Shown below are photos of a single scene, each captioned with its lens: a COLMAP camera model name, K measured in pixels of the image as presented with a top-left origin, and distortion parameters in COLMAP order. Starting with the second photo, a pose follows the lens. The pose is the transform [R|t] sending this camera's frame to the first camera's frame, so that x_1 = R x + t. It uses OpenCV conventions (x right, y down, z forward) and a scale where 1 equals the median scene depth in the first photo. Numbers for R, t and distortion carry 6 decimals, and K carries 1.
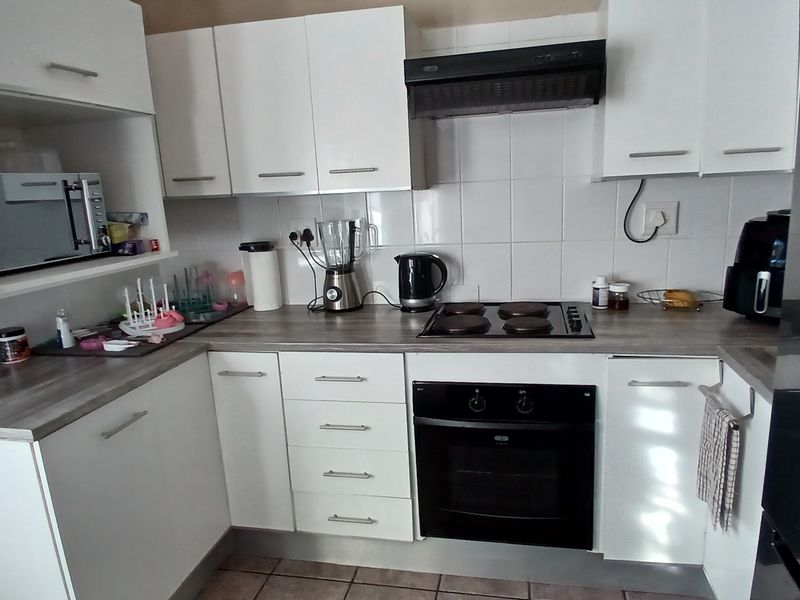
lens RADIAL K [[523.2, 0, 400.9], [0, 523.2, 303.7], [0, 0, 1]] dist [-0.021990, -0.007040]
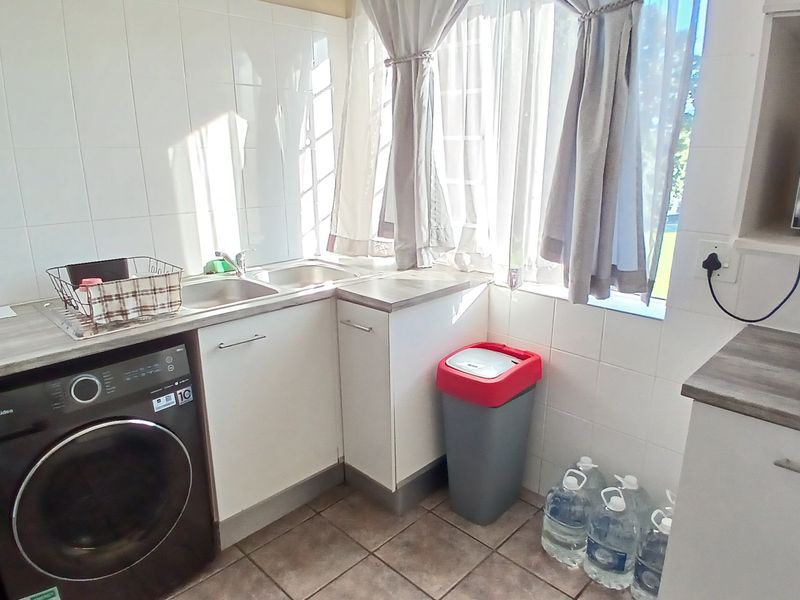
lens RADIAL K [[523.2, 0, 398.6], [0, 523.2, 304.8], [0, 0, 1]] dist [-0.021990, -0.007040]
pose [[-0.573091, 0.275990, -0.771619, 0.221605], [-0.141930, 0.893926, 0.425150, -0.158925], [0.807107, 0.353166, -0.473130, 0.650185]]
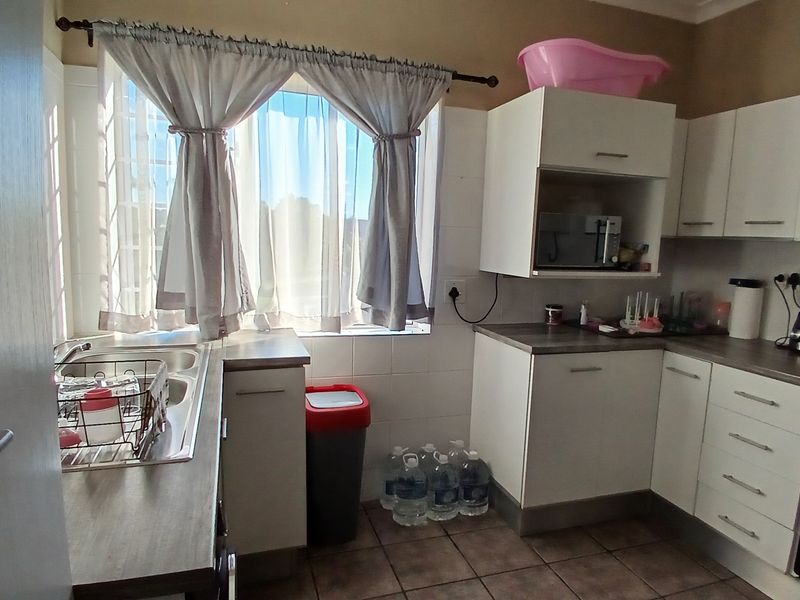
lens RADIAL K [[523.2, 0, 396.5], [0, 523.2, 300.3], [0, 0, 1]] dist [-0.021990, -0.007040]
pose [[0.446669, 0.161650, -0.879975, 0.487671], [-0.239088, 0.969341, 0.056707, 0.058852], [0.862162, 0.185062, 0.471623, -0.249390]]
